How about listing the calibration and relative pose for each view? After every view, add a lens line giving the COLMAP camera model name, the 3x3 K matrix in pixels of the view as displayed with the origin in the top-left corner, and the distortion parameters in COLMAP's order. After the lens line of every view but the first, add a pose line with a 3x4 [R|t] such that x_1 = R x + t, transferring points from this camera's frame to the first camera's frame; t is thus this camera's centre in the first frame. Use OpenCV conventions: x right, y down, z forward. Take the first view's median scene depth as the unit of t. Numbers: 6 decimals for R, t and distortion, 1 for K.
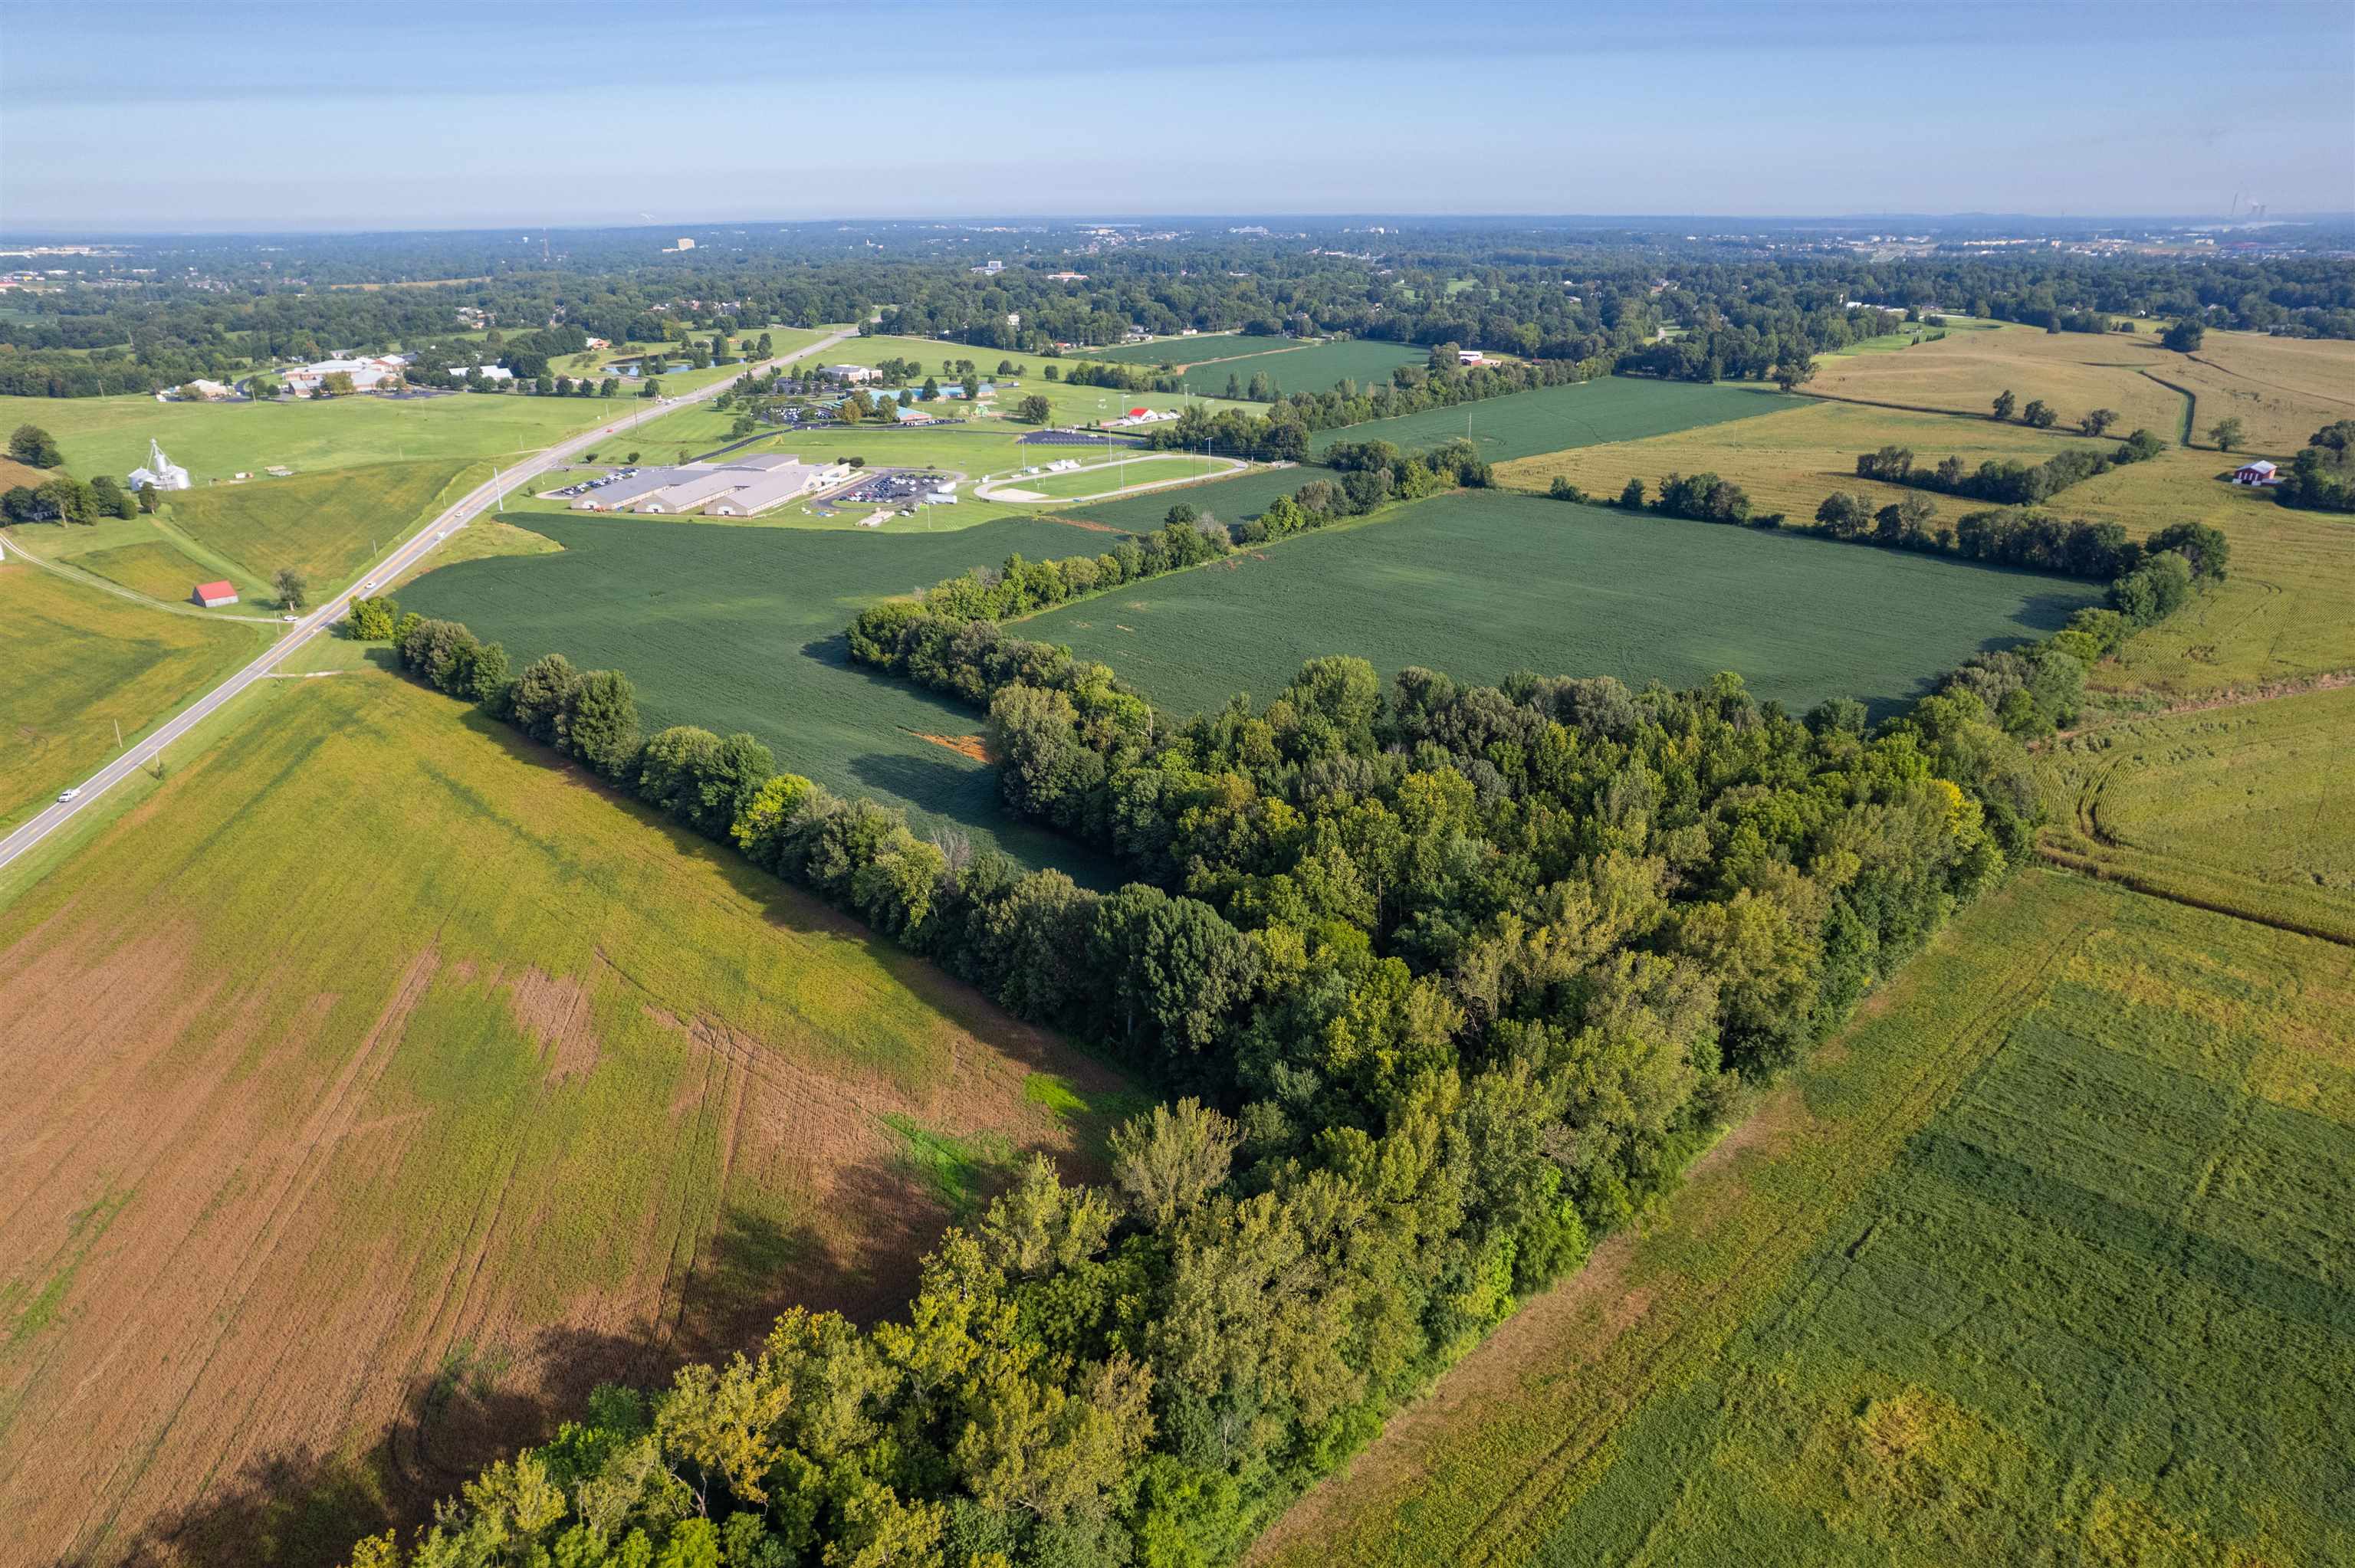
lens RADIAL K [[1511.7, 0, 1181.1], [0, 1511.7, 789.1], [0, 0, 1]] dist [-0.079648, 0.072090]
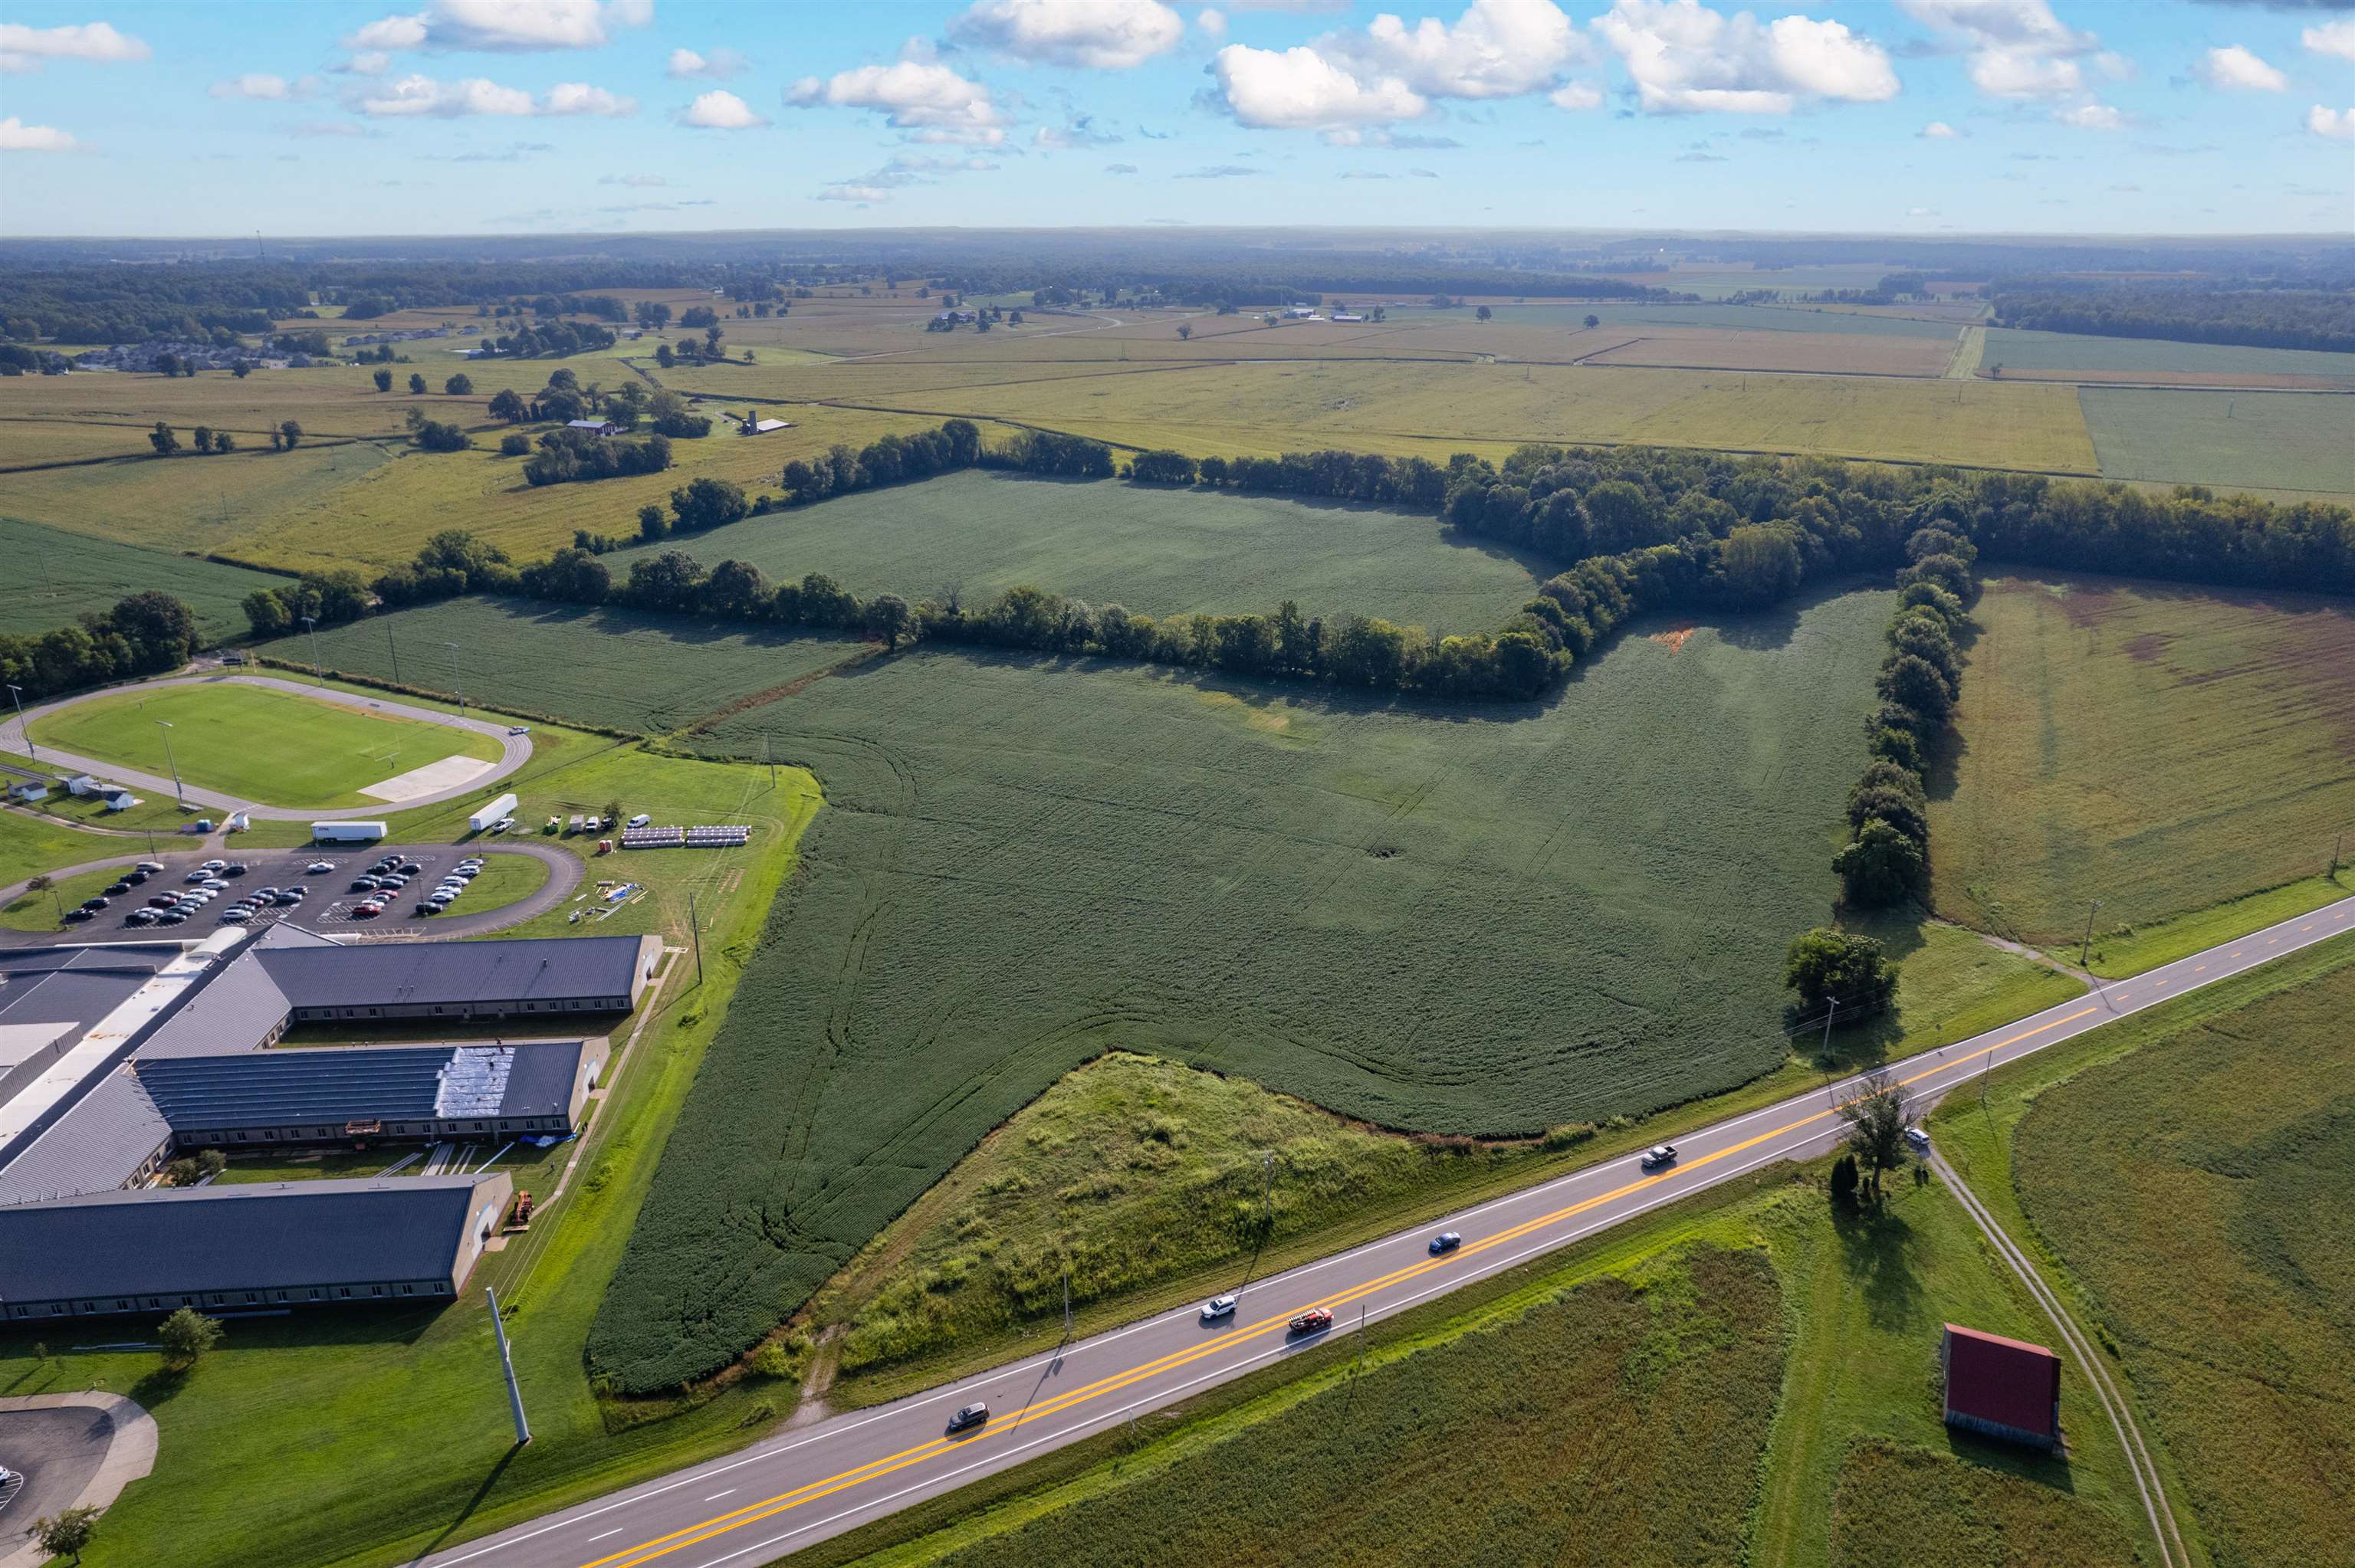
lens RADIAL K [[1511.7, 0, 1181.1], [0, 1511.7, 789.1], [0, 0, 1]] dist [-0.079648, 0.072090]
pose [[-0.294603, -0.331811, 0.896164, -0.623220], [0.350745, 0.834788, 0.424389, -0.314570], [-0.888925, 0.439352, -0.129550, 0.846690]]
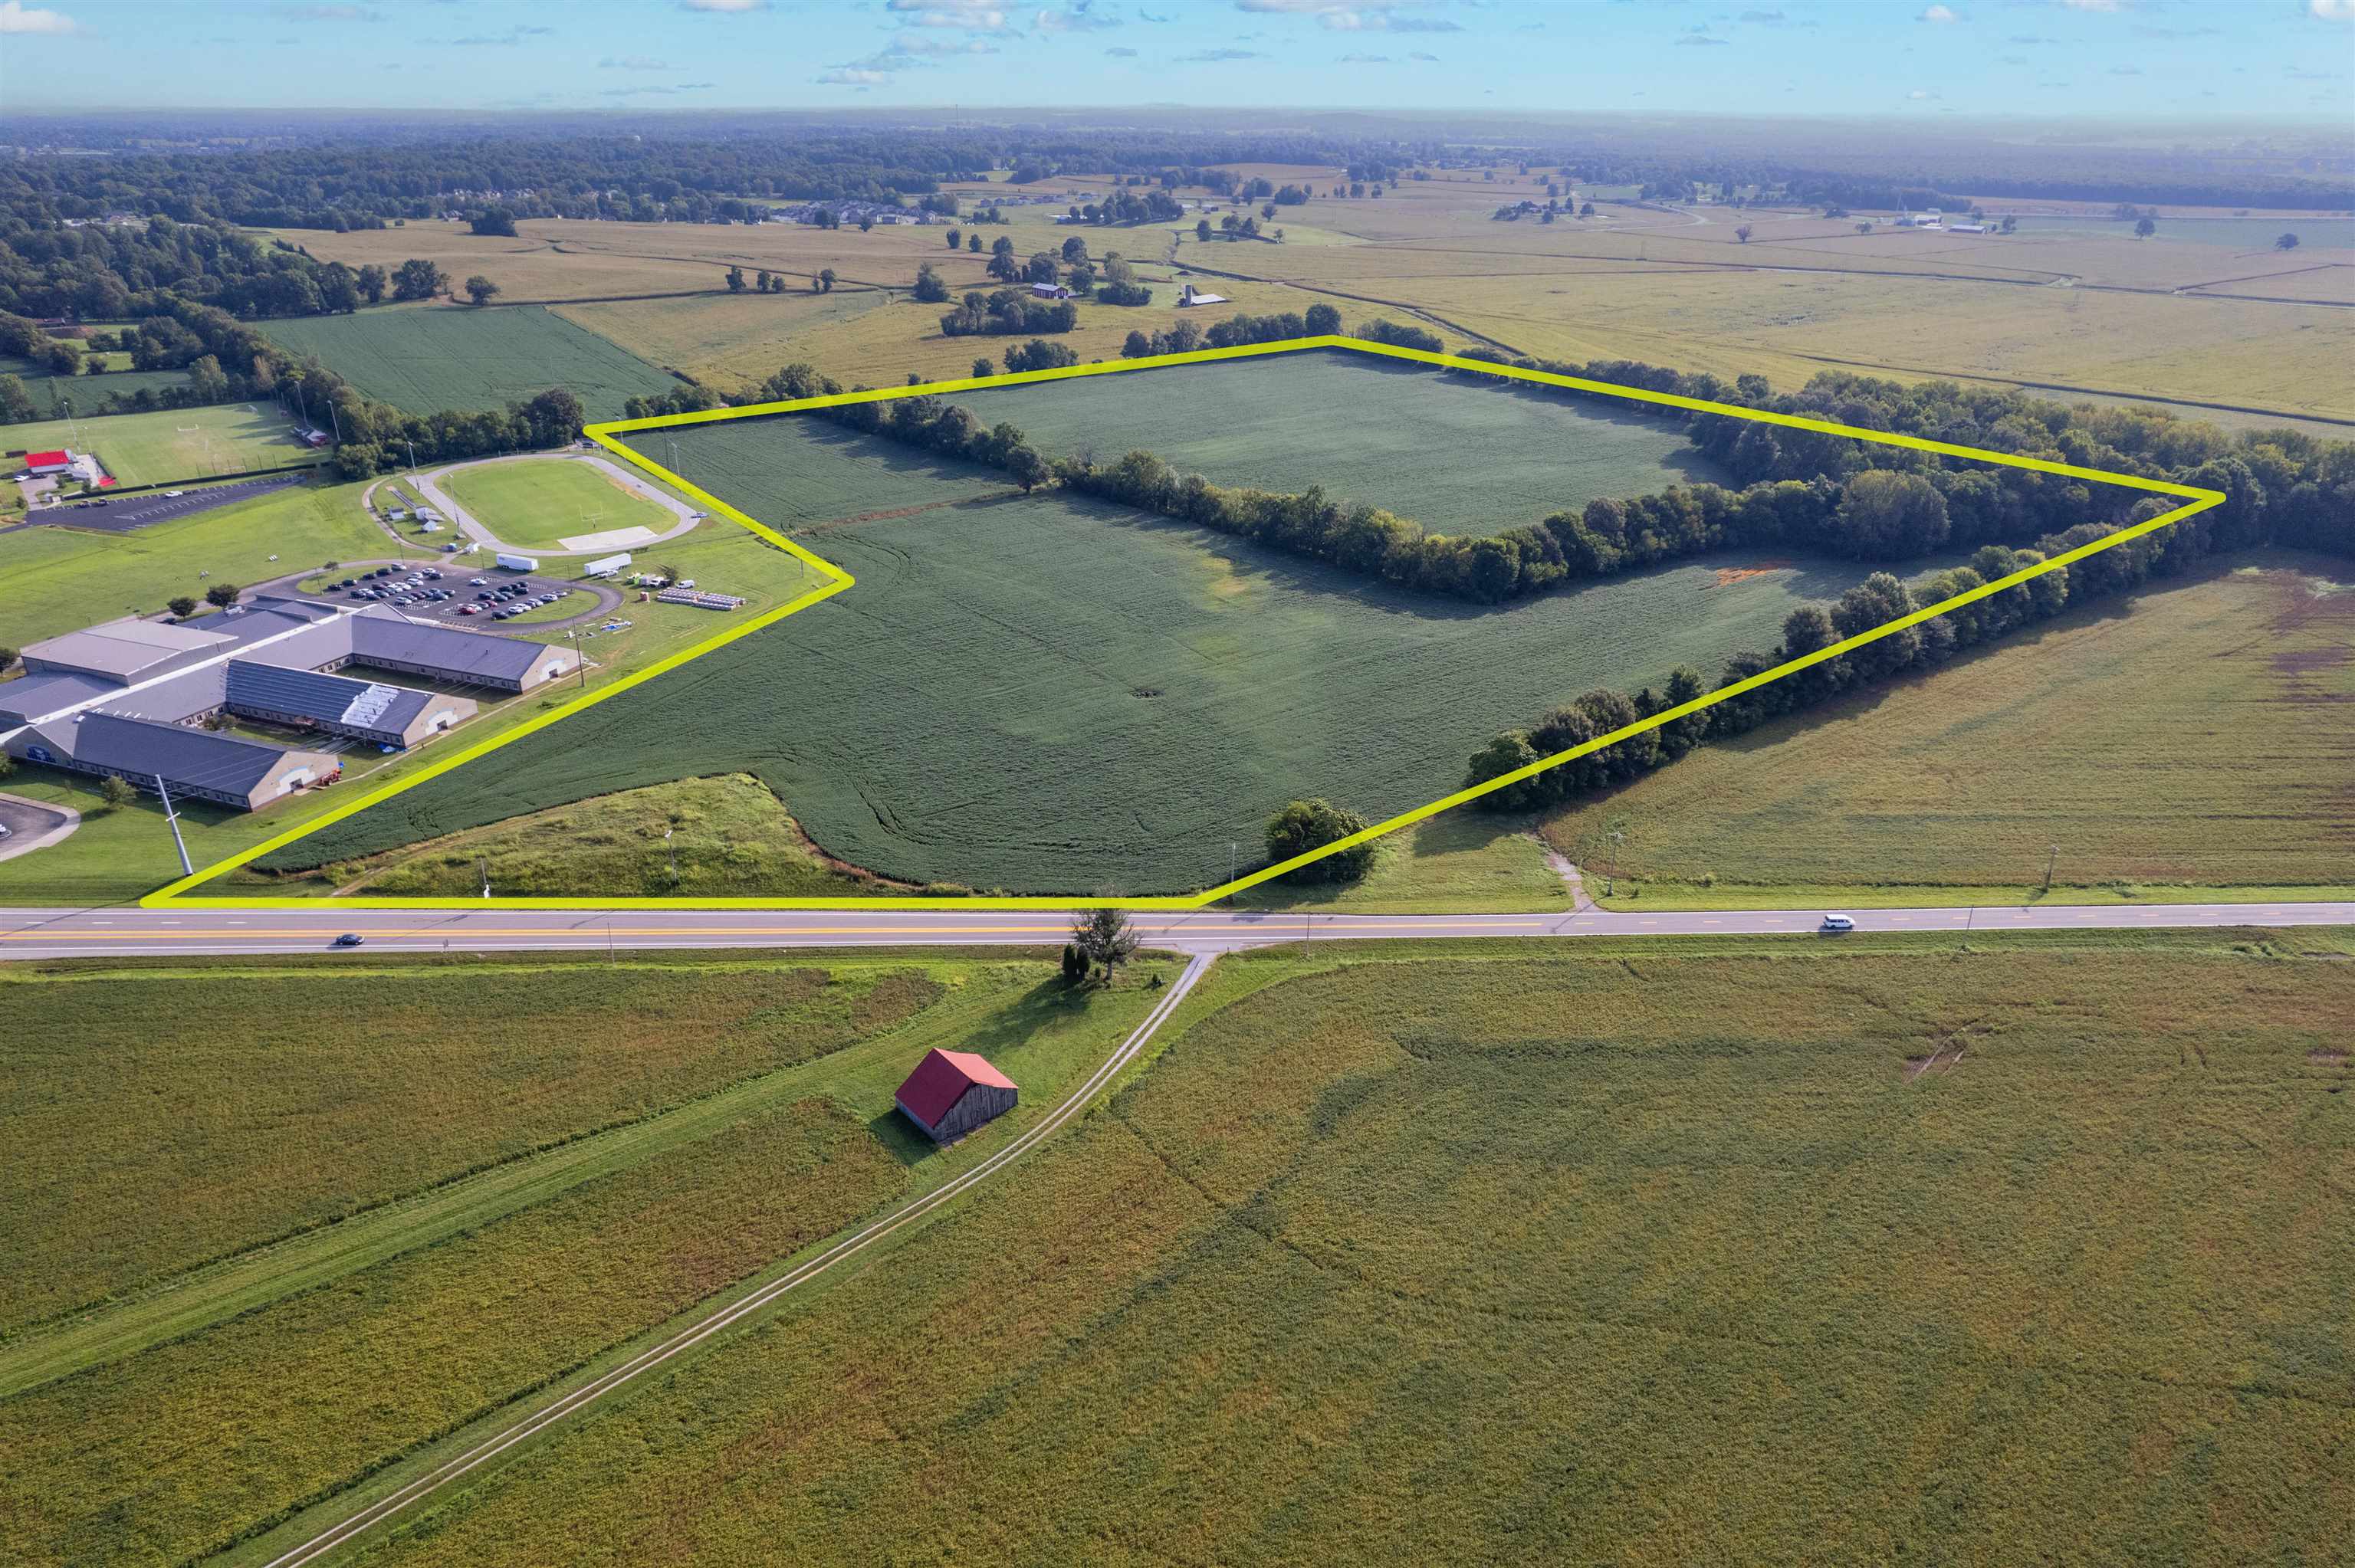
lens RADIAL K [[1511.7, 0, 1181.1], [0, 1511.7, 789.1], [0, 0, 1]] dist [-0.079648, 0.072090]
pose [[0.154950, -0.408294, 0.899604, -0.719073], [0.353446, 0.873240, 0.335451, -0.231917], [-0.922533, 0.265983, 0.279618, 0.606442]]
